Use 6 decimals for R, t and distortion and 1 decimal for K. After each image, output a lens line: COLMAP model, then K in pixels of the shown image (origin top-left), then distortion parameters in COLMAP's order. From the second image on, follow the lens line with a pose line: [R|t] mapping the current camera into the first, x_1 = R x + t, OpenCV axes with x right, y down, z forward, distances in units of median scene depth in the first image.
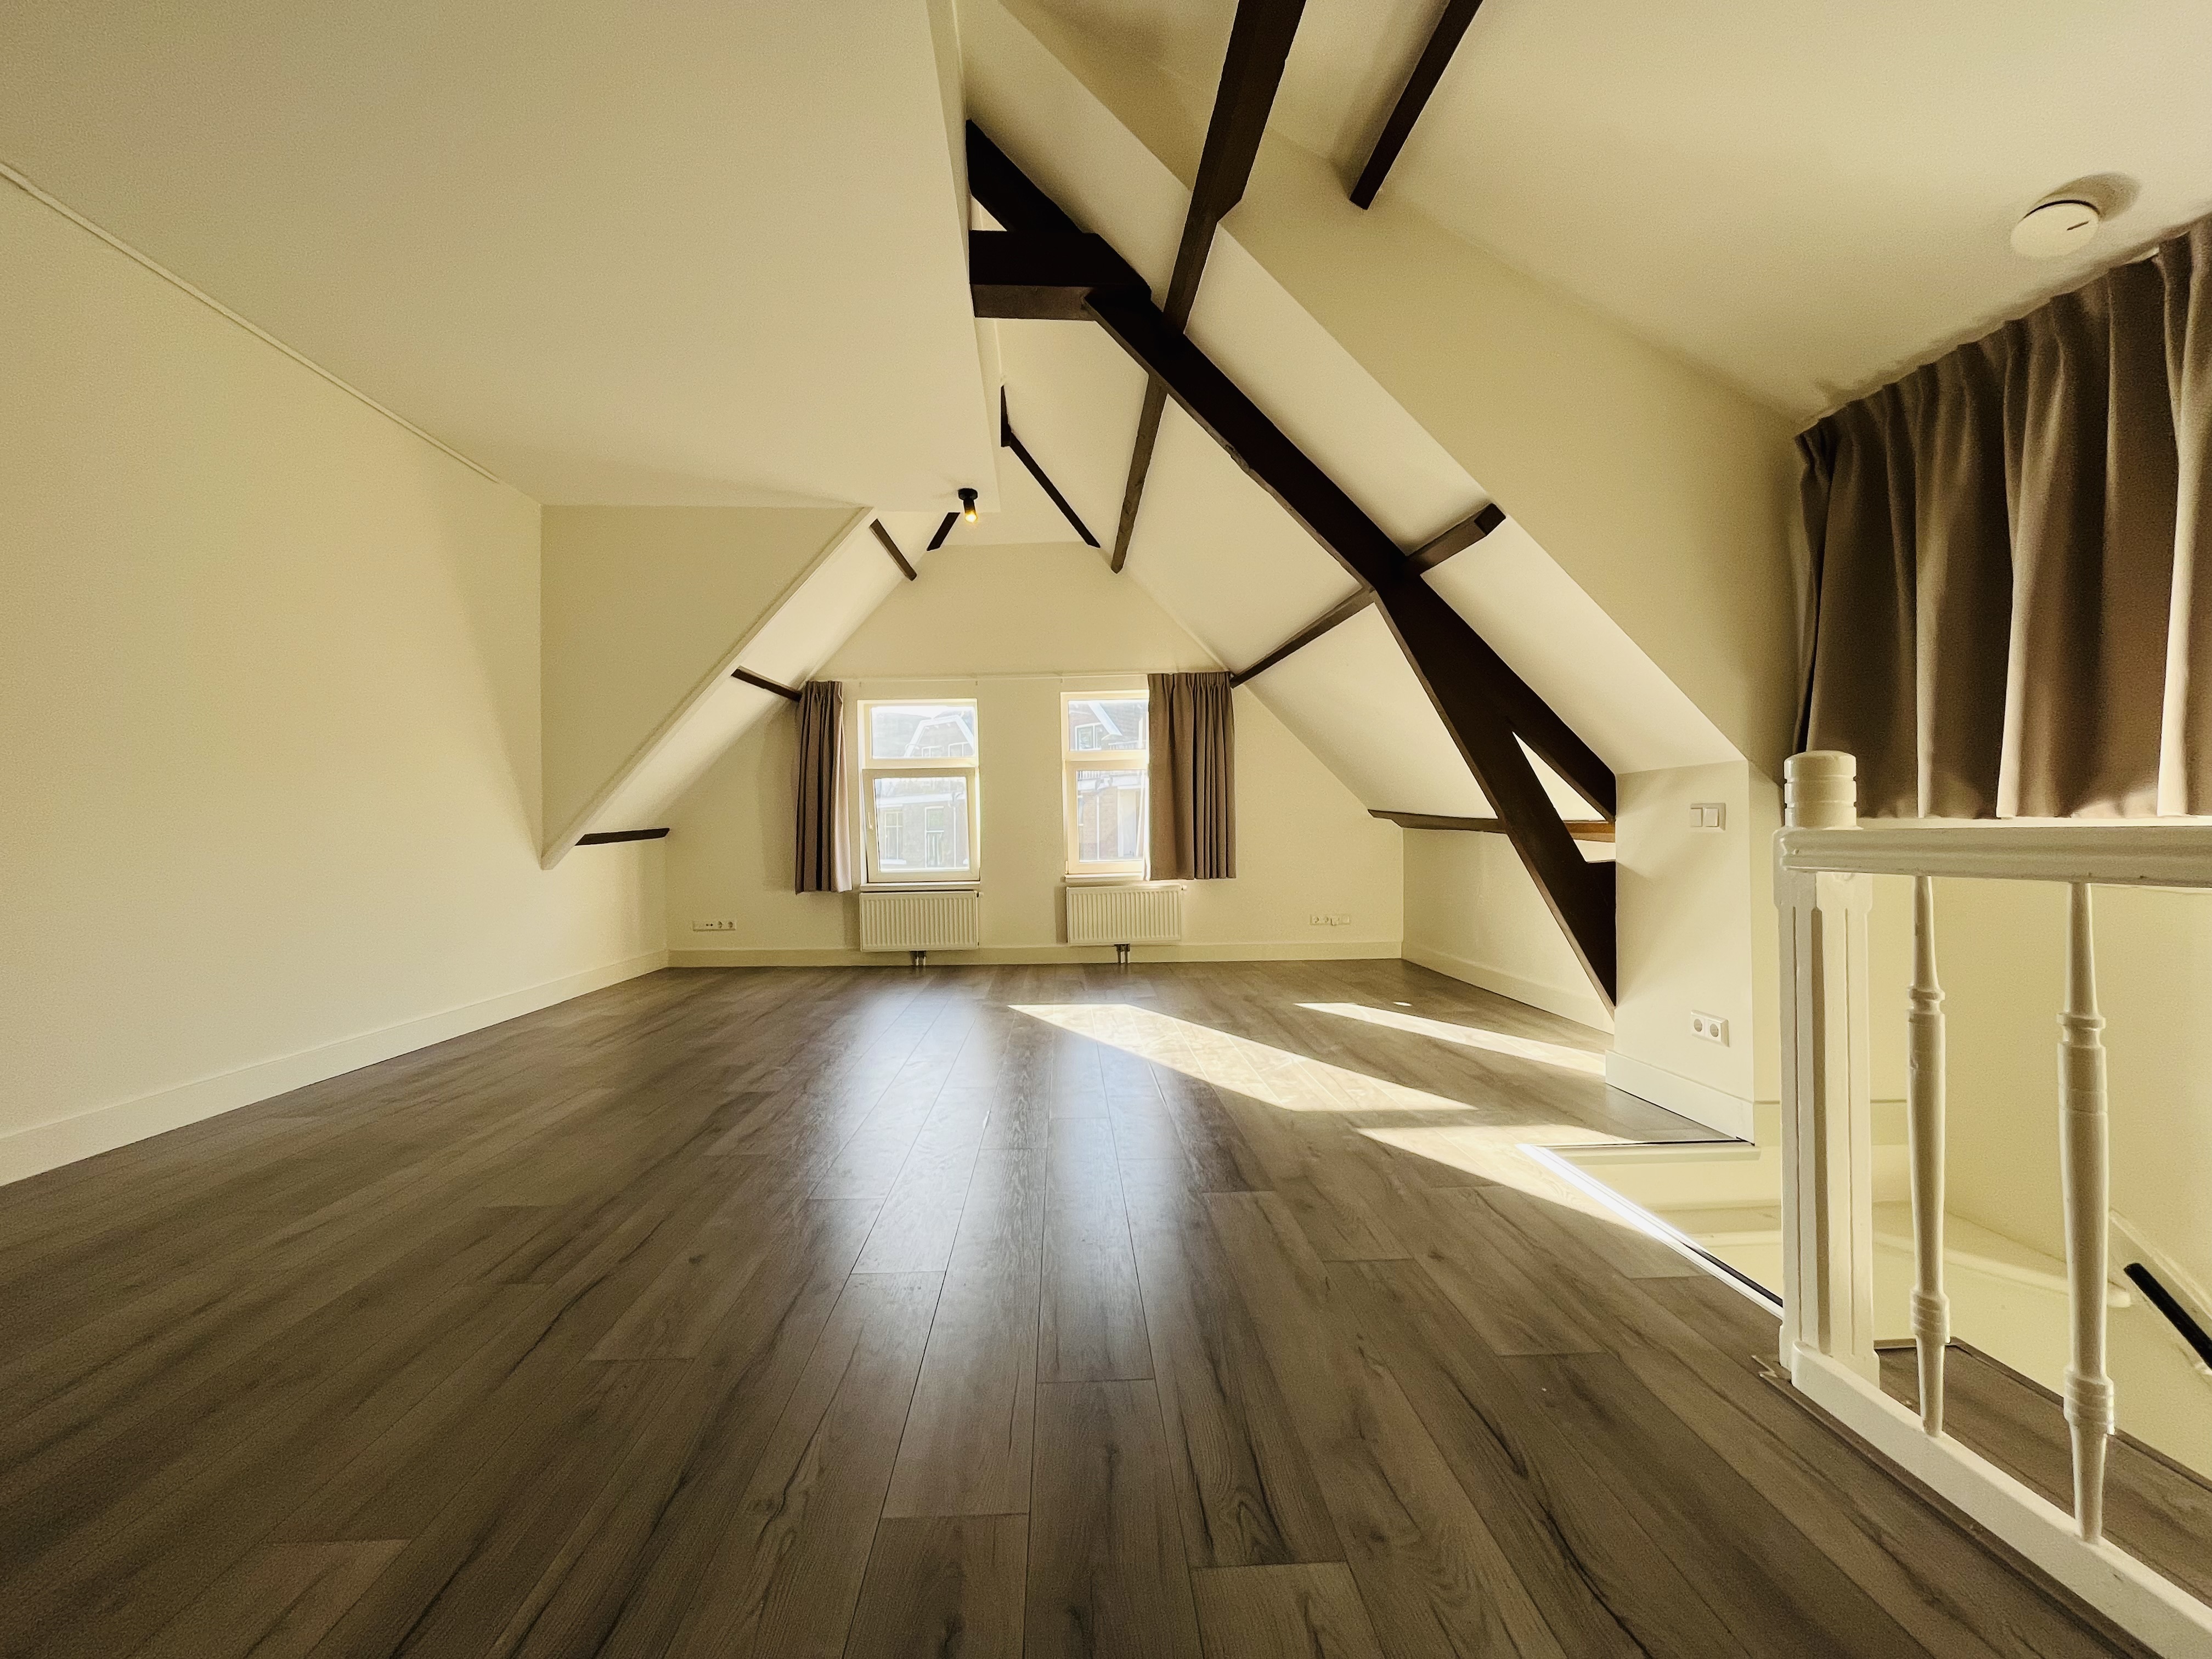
lens RADIAL K [[894.8, 0, 1105.8], [0, 894.8, 836.1], [0, 0, 1]] dist [-0.001571, 0.000030]
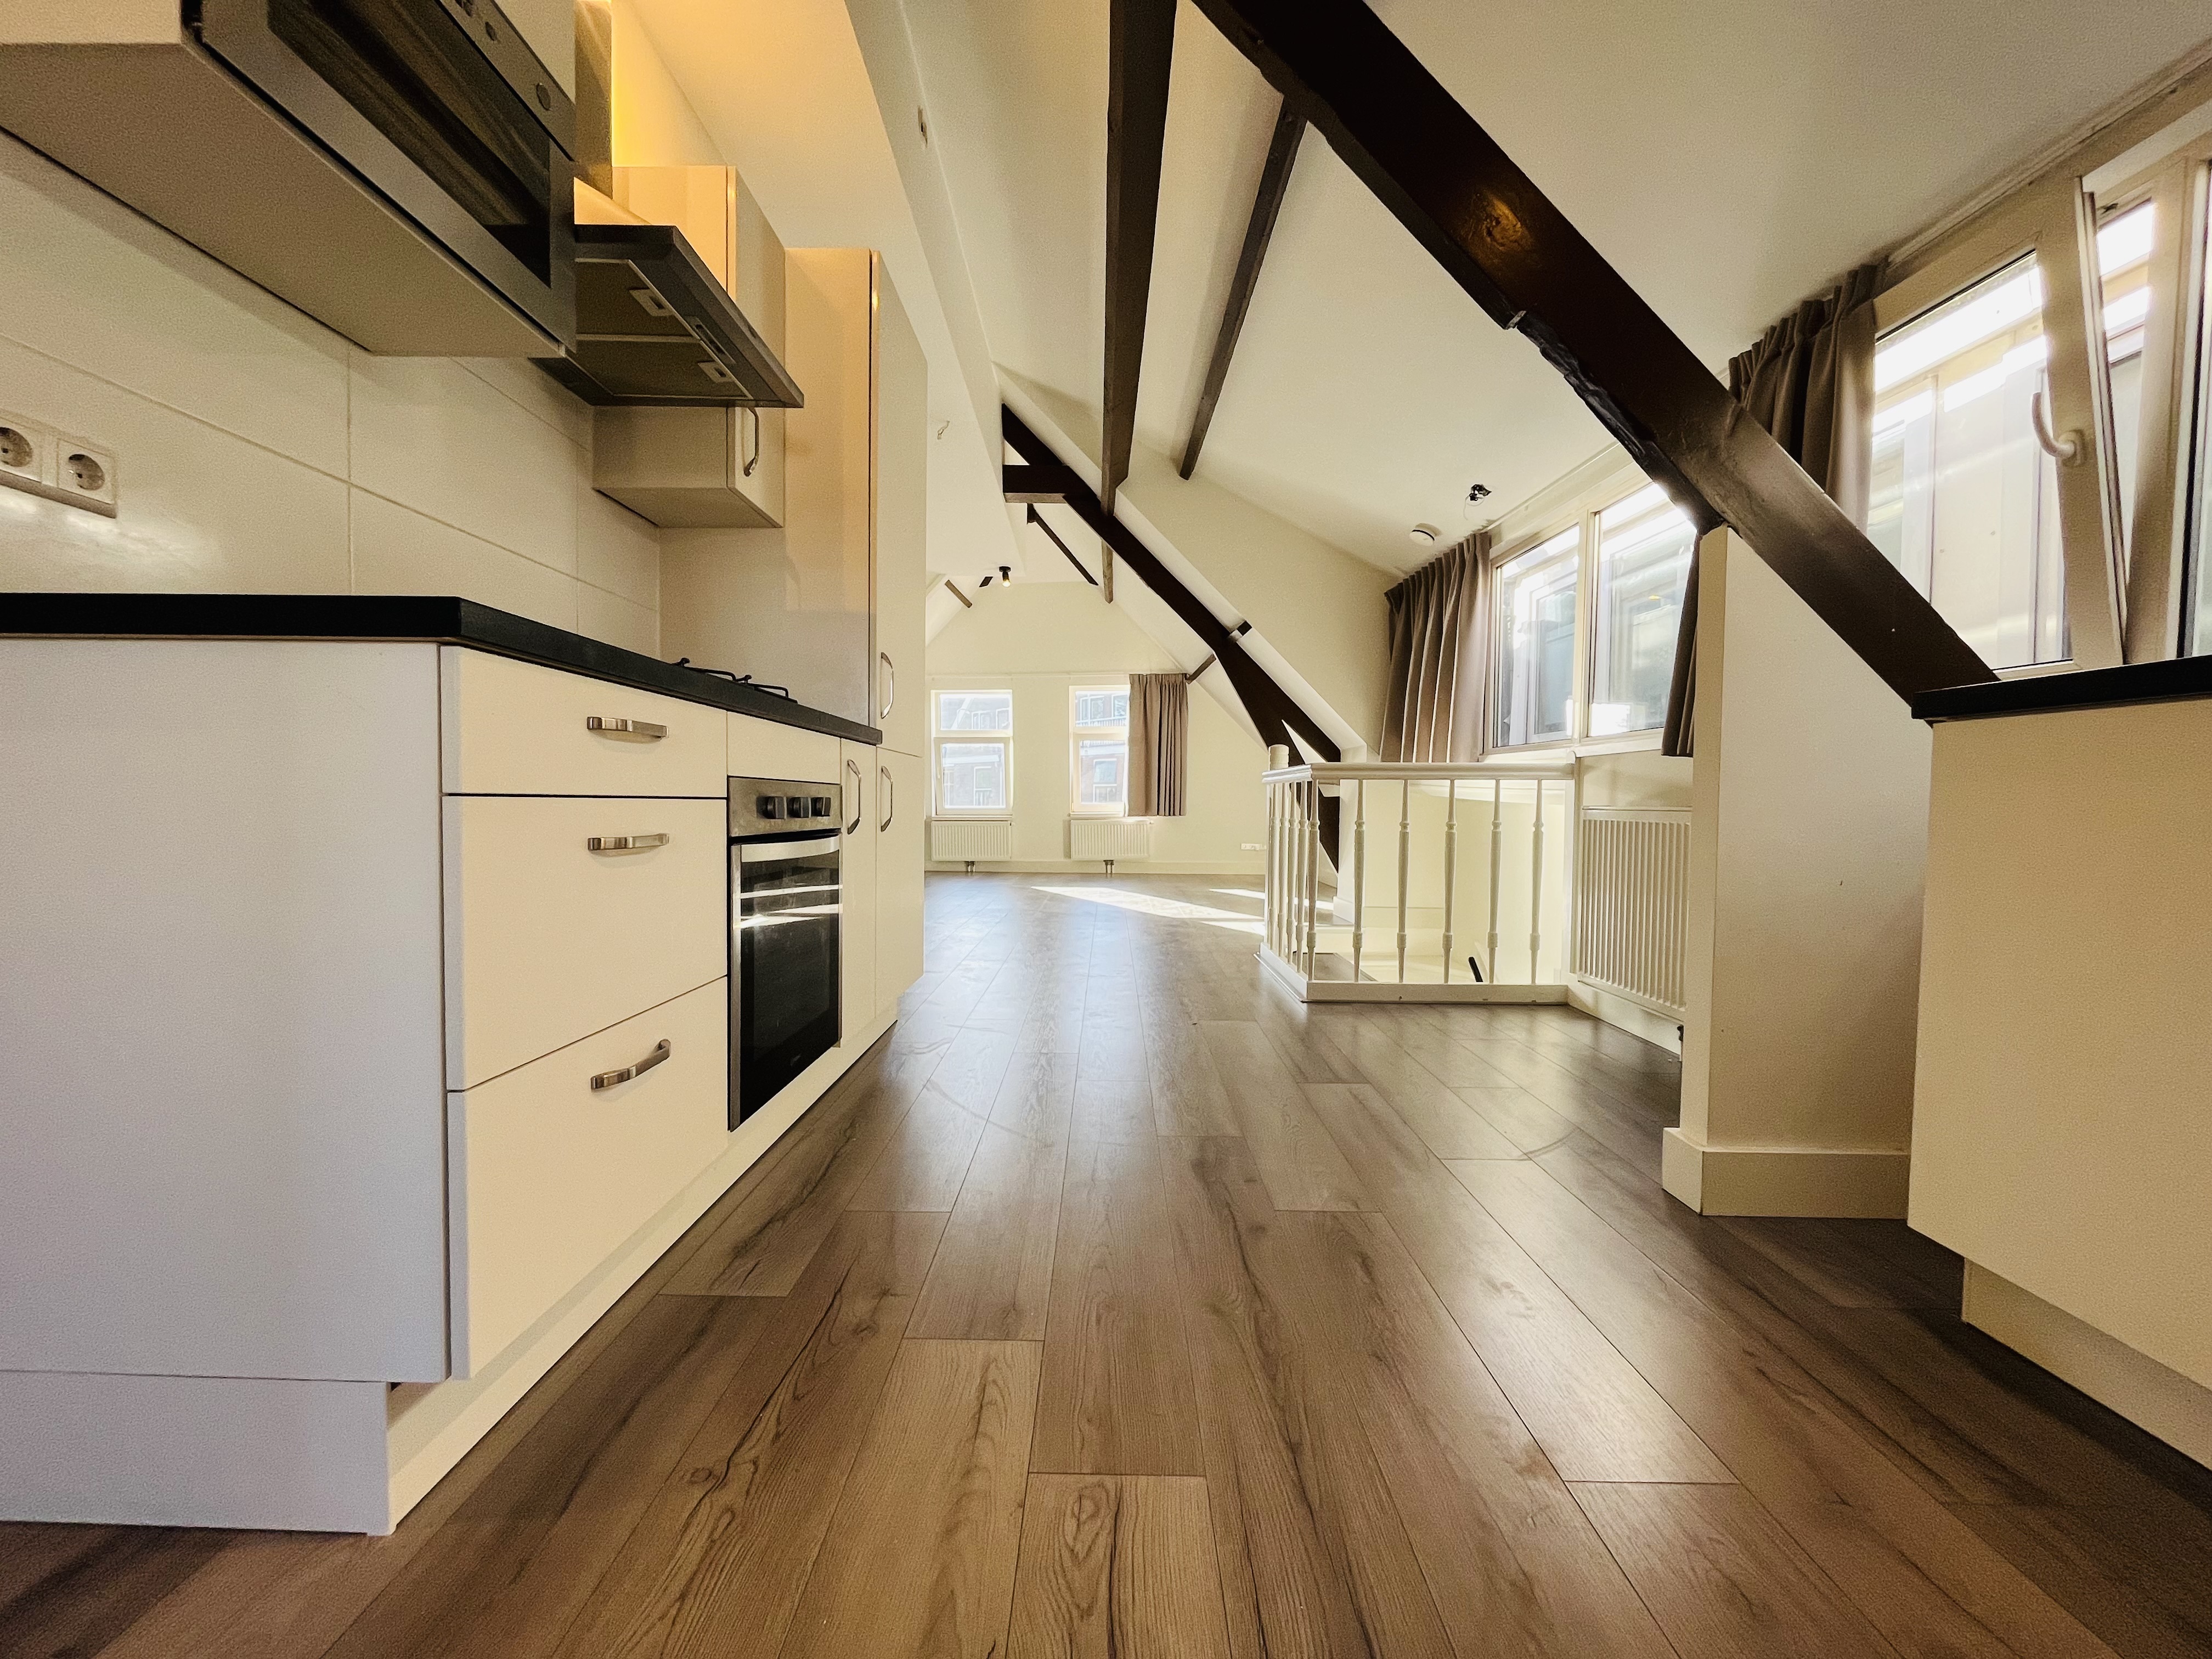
lens RADIAL K [[894.8, 0, 1103.7], [0, 894.8, 832.5], [0, 0, 1]] dist [-0.001571, 0.000030]
pose [[0.998288, 0.021544, -0.054379, 0.083551], [-0.019194, 0.998874, 0.043381, 0.010698], [0.055252, -0.042263, 0.997578, -0.431534]]
